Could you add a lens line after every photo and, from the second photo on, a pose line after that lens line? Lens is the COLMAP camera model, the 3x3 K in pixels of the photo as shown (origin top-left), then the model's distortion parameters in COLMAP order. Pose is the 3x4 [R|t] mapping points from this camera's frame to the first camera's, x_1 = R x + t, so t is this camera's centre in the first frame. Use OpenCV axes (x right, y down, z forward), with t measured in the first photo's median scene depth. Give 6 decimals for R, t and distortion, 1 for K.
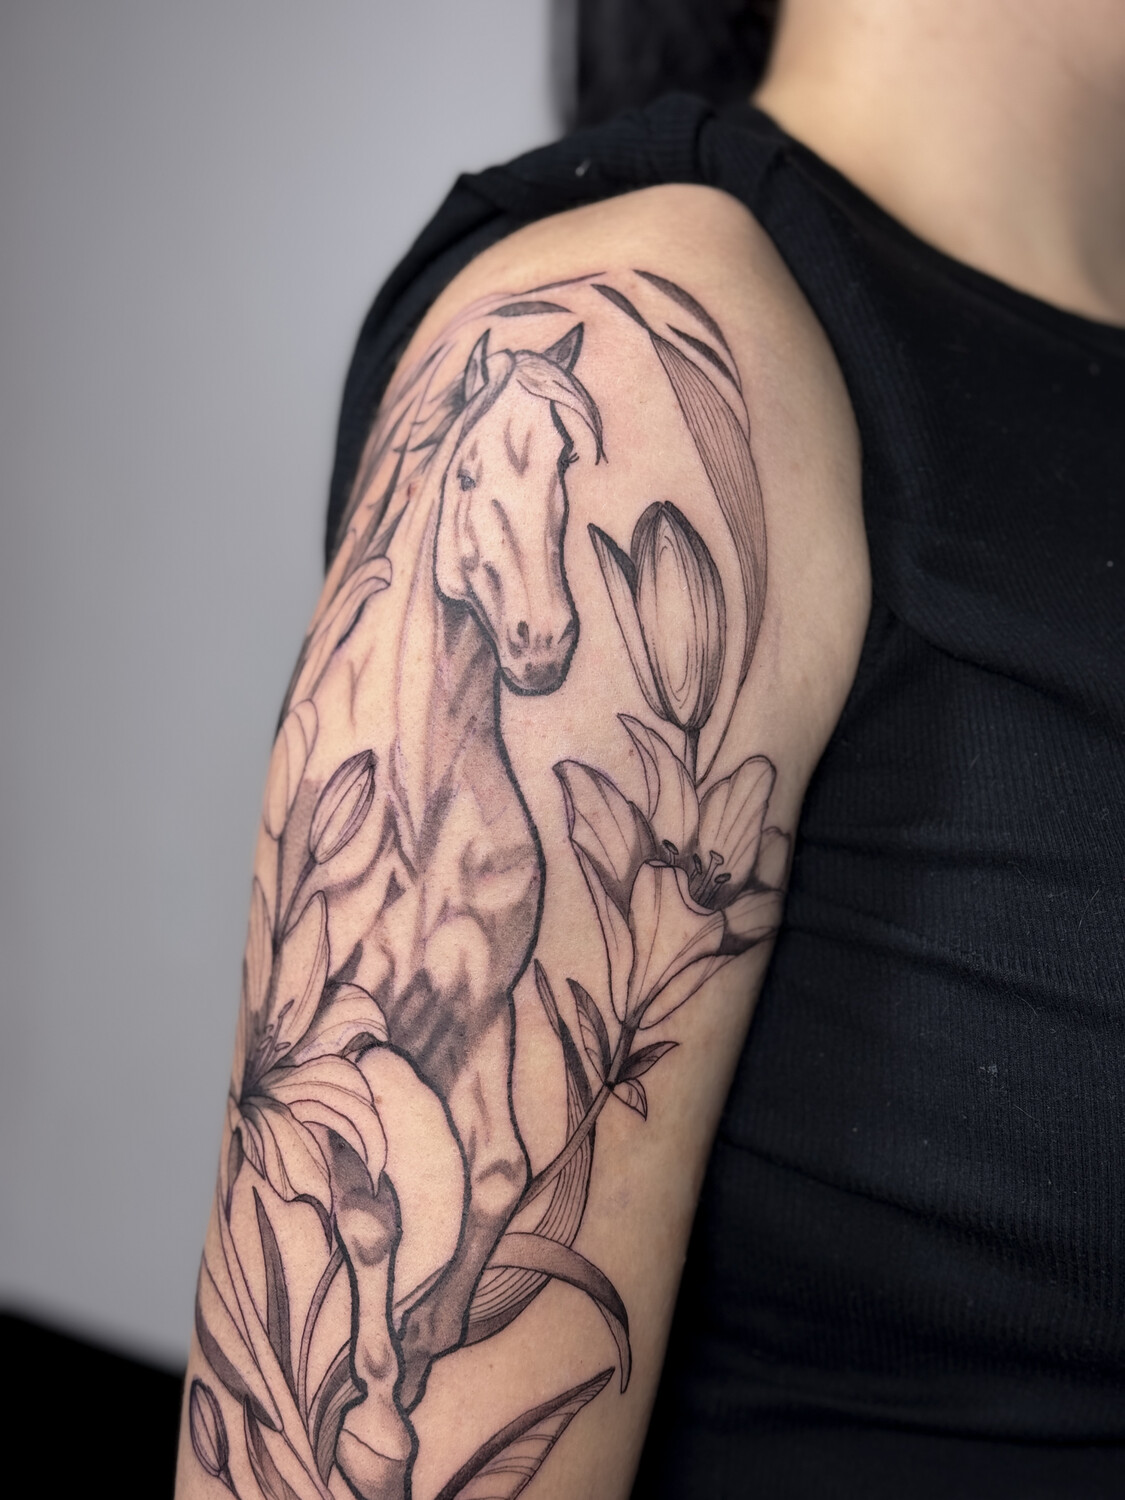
lens RADIAL K [[2117.0, 0, 562.5], [0, 2117.0, 750.0], [0, 0, 1]] dist [0.162049, -0.106801]
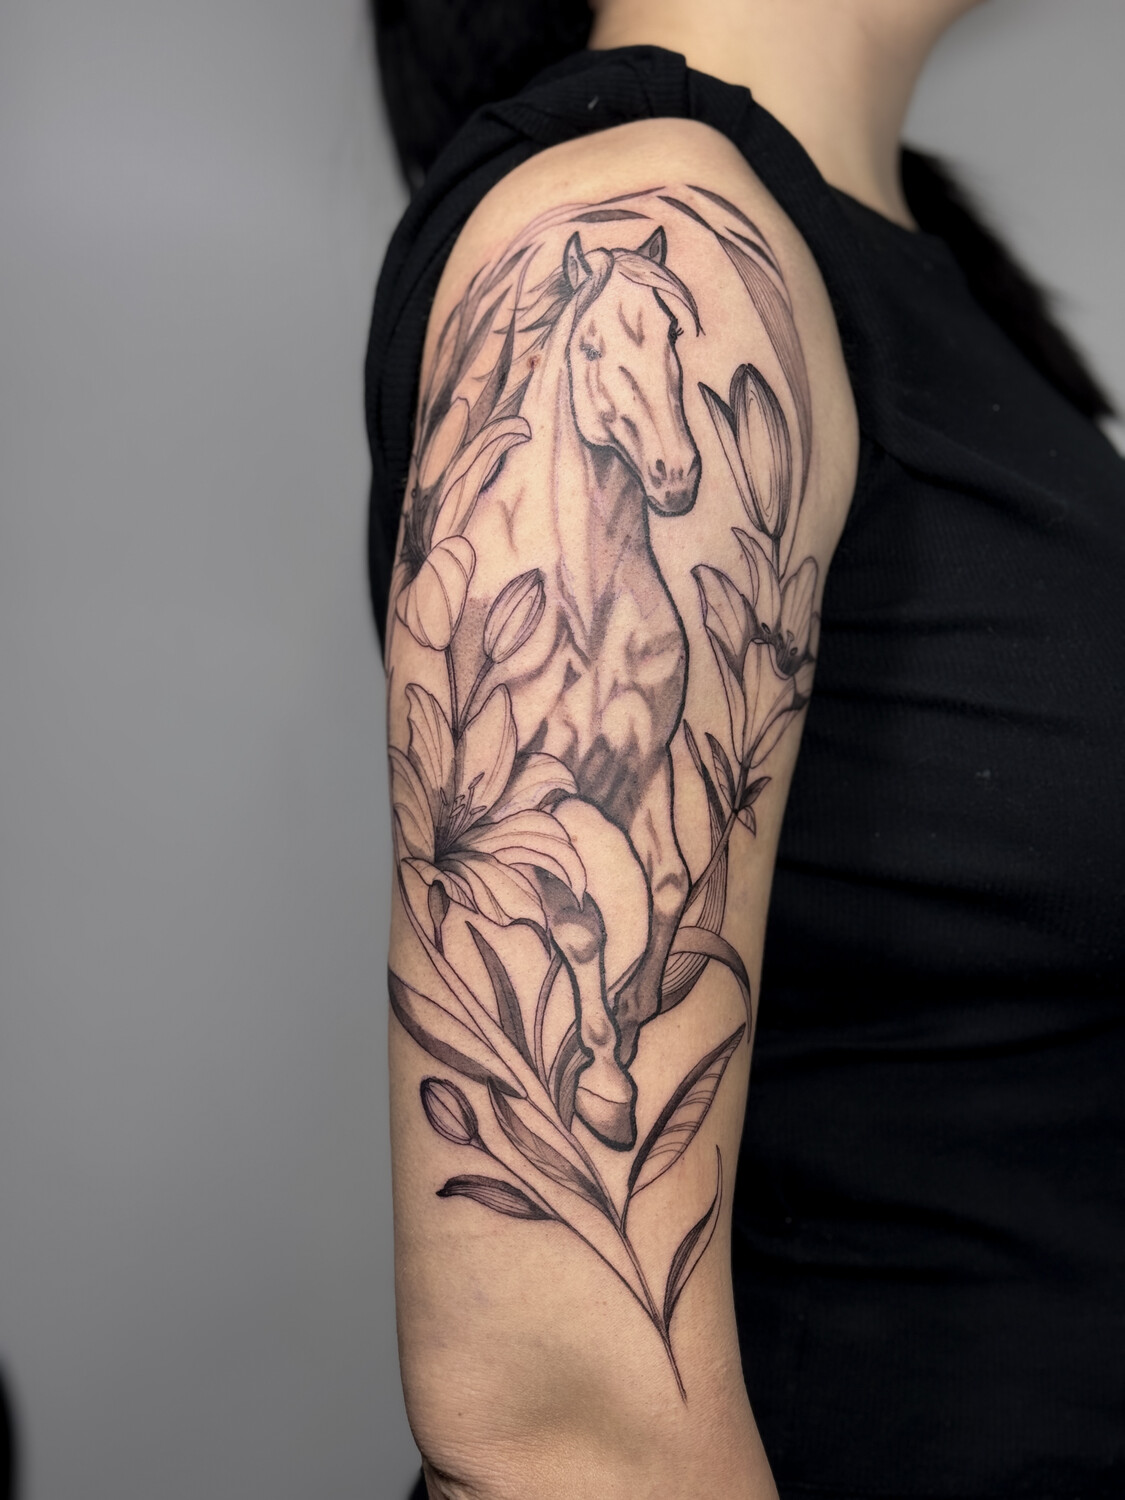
lens RADIAL K [[2117.0, 0, 562.5], [0, 2117.0, 750.0], [0, 0, 1]] dist [0.162049, -0.106801]
pose [[0.938066, -0.083453, 0.336257, -0.516257], [0.072850, 0.996370, 0.044051, 0.053680], [-0.338712, -0.016827, 0.940740, -0.200232]]
